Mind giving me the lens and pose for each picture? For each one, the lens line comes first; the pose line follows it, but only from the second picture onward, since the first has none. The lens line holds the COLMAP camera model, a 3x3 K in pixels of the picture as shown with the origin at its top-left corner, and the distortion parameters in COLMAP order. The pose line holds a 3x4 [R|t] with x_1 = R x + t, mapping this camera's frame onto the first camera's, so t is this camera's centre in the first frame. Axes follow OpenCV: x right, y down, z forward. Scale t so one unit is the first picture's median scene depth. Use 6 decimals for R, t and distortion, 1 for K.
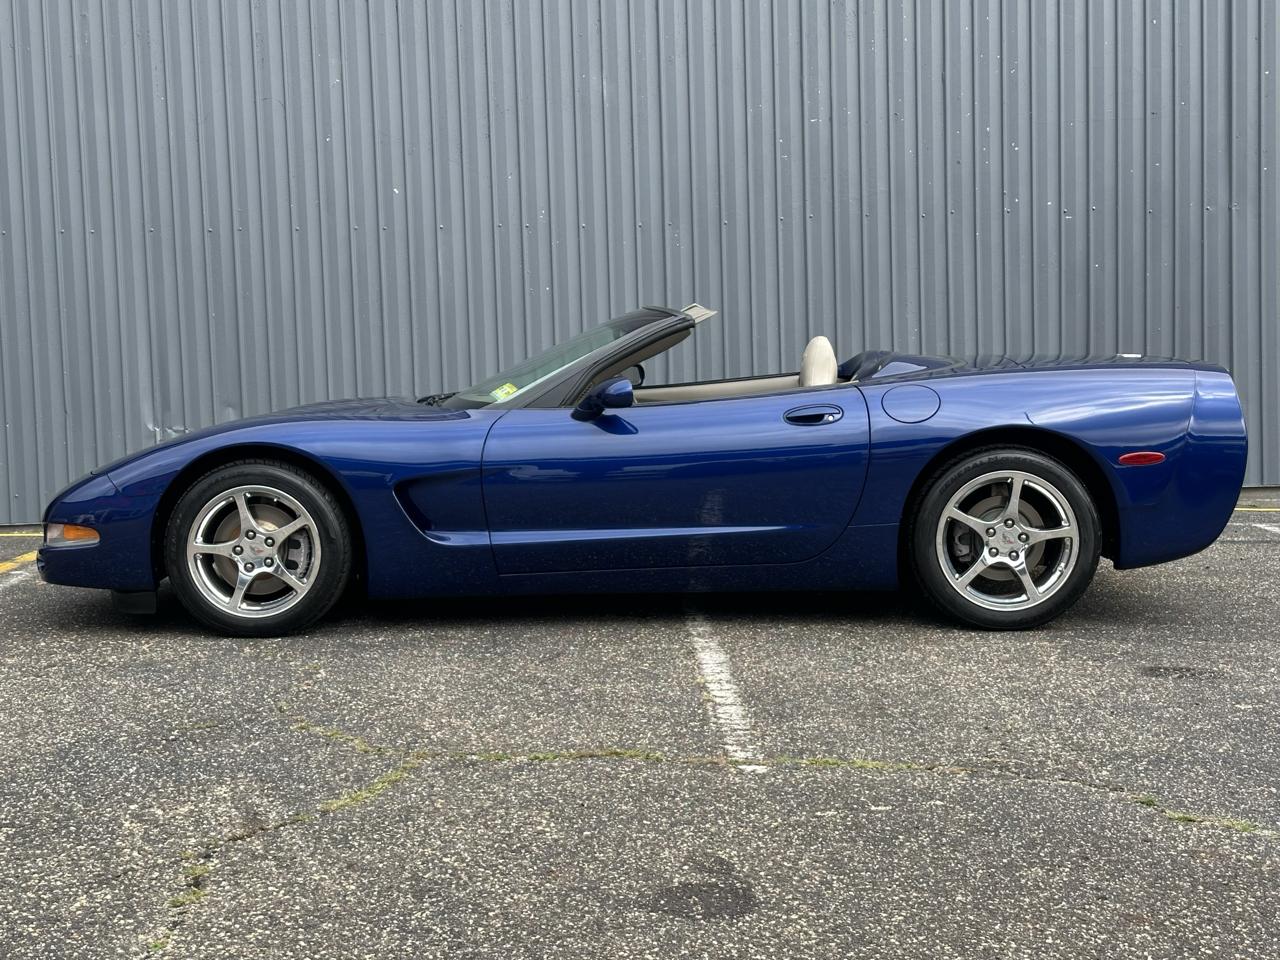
lens RADIAL K [[1996.4, 0, 641.0], [0, 1996.4, 465.5], [0, 0, 1]] dist [0.196004, -0.429866]
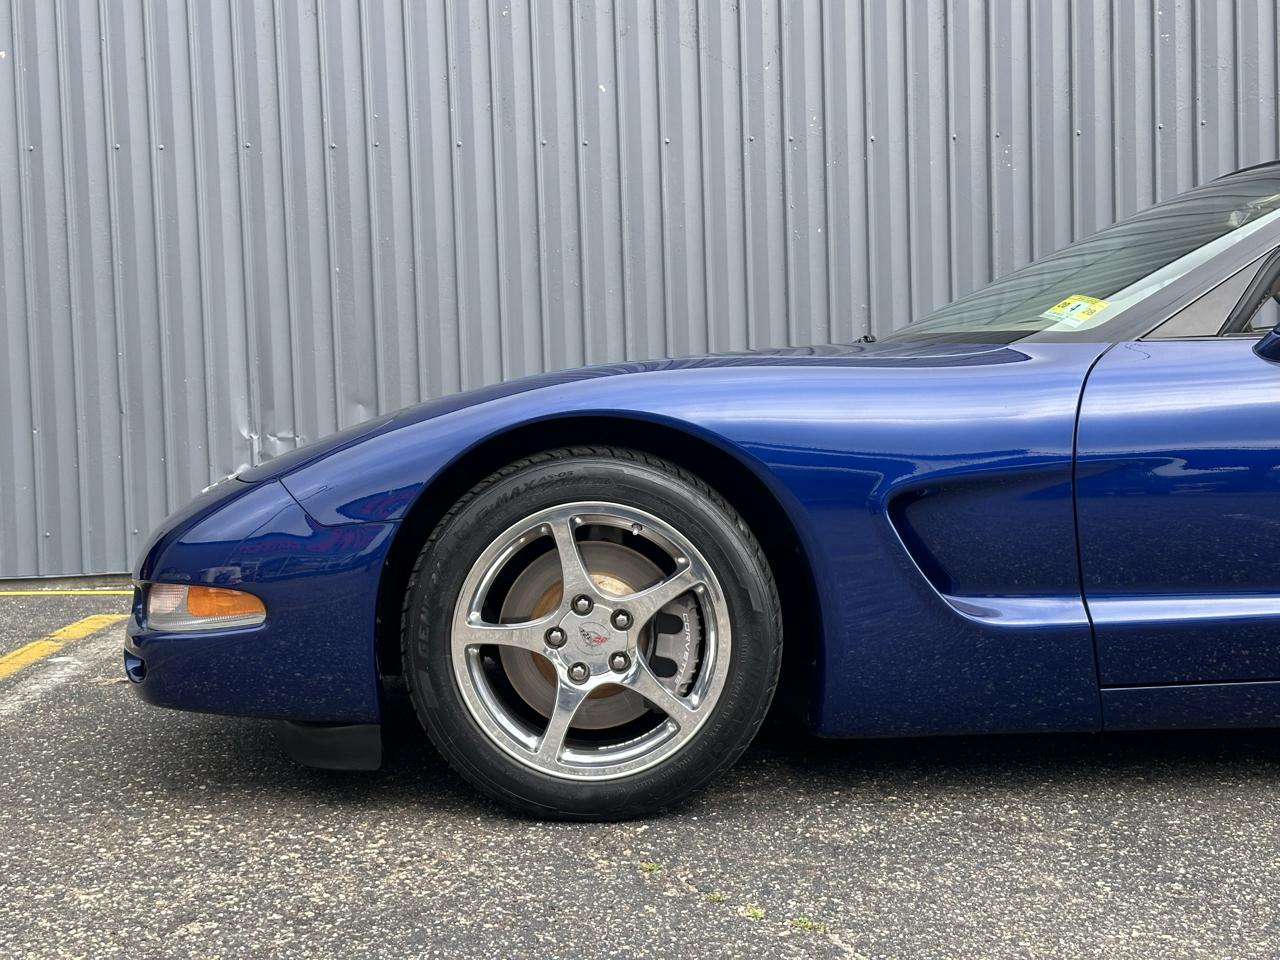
lens RADIAL K [[1898.1, 0, 638.1], [0, 1898.1, 451.2], [0, 0, 1]] dist [0.233701, -0.615520]
pose [[0.999884, -0.003082, 0.014899, -0.219989], [0.003543, 0.999514, -0.030985, 0.014026], [-0.014796, 0.031034, 0.999409, 0.641726]]
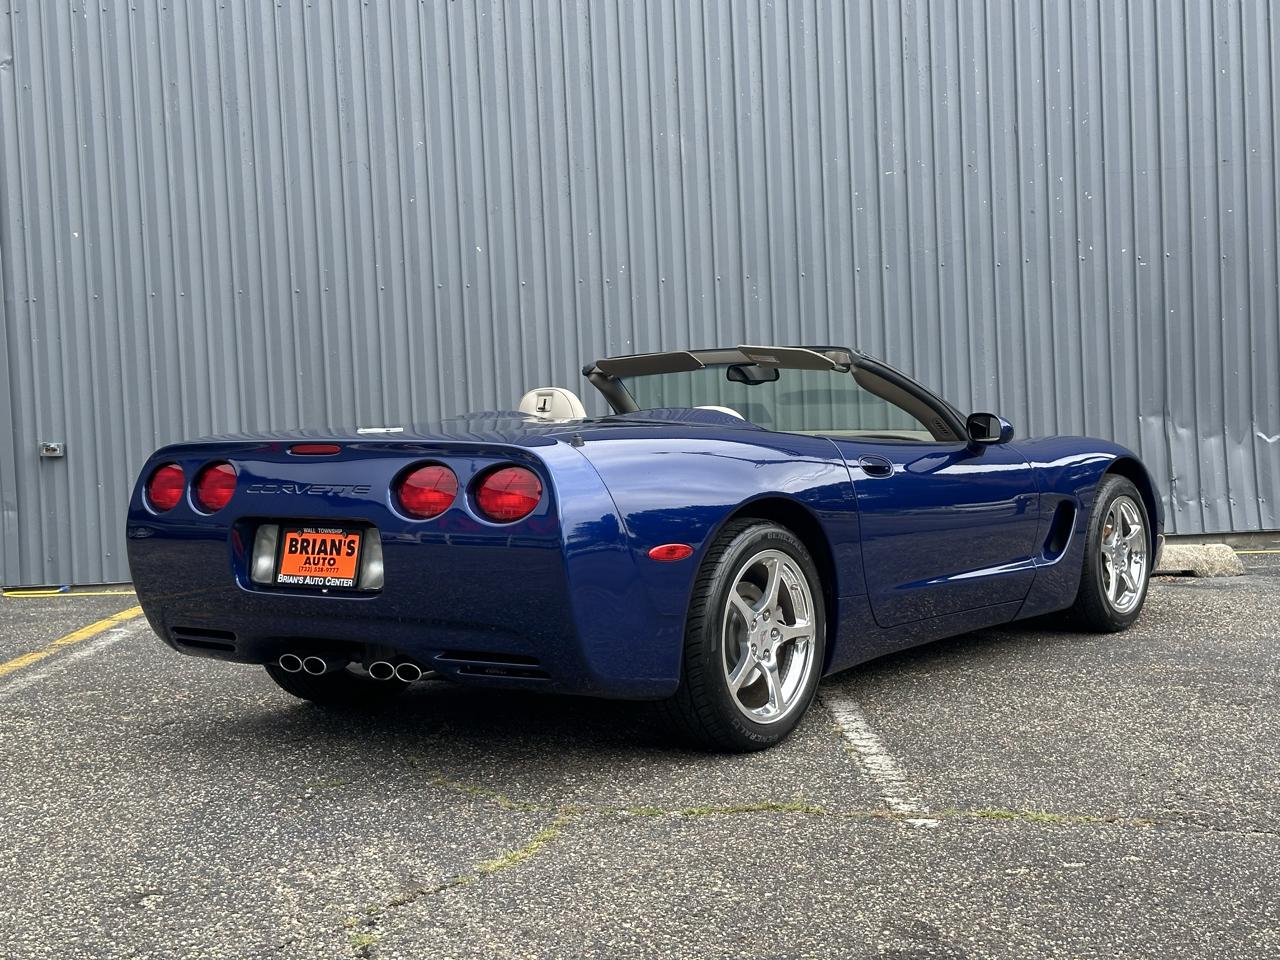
lens RADIAL K [[1902.5, 0, 648.1], [0, 1902.5, 449.3], [0, 0, 1]] dist [0.230071, -0.613525]
pose [[0.999840, -0.015128, -0.009577, -0.052205], [0.014747, 0.999145, -0.038619, 0.006287], [0.010153, 0.038472, 0.999208, 0.066594]]
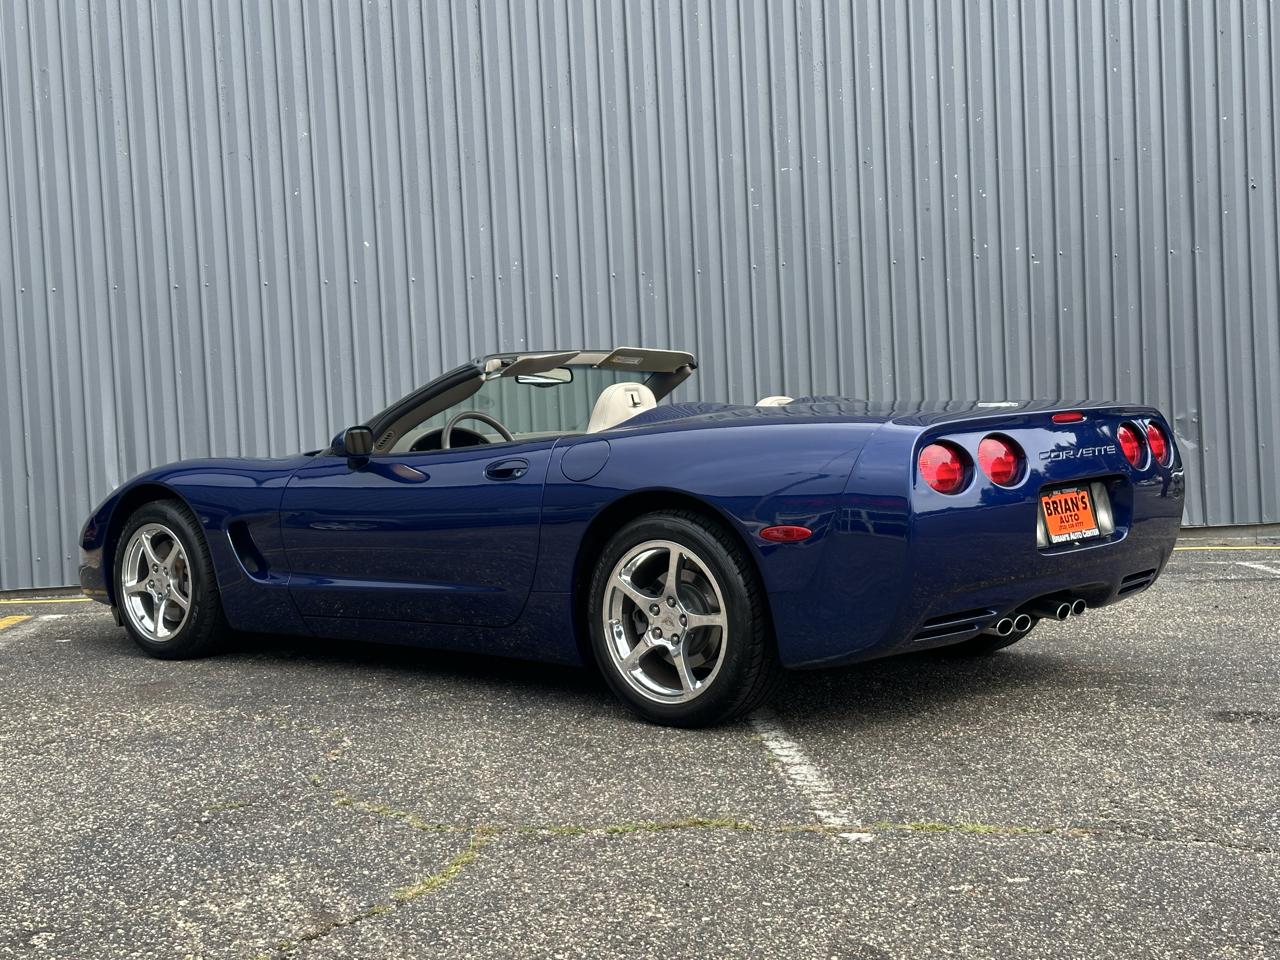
lens RADIAL K [[1902.5, 0, 648.1], [0, 1902.5, 449.3], [0, 0, 1]] dist [0.230071, -0.613525]
pose [[0.998252, -0.019308, 0.055850, -0.070359], [0.021403, 0.999080, -0.037160, 0.004061], [-0.055081, 0.038291, 0.997747, 0.101775]]
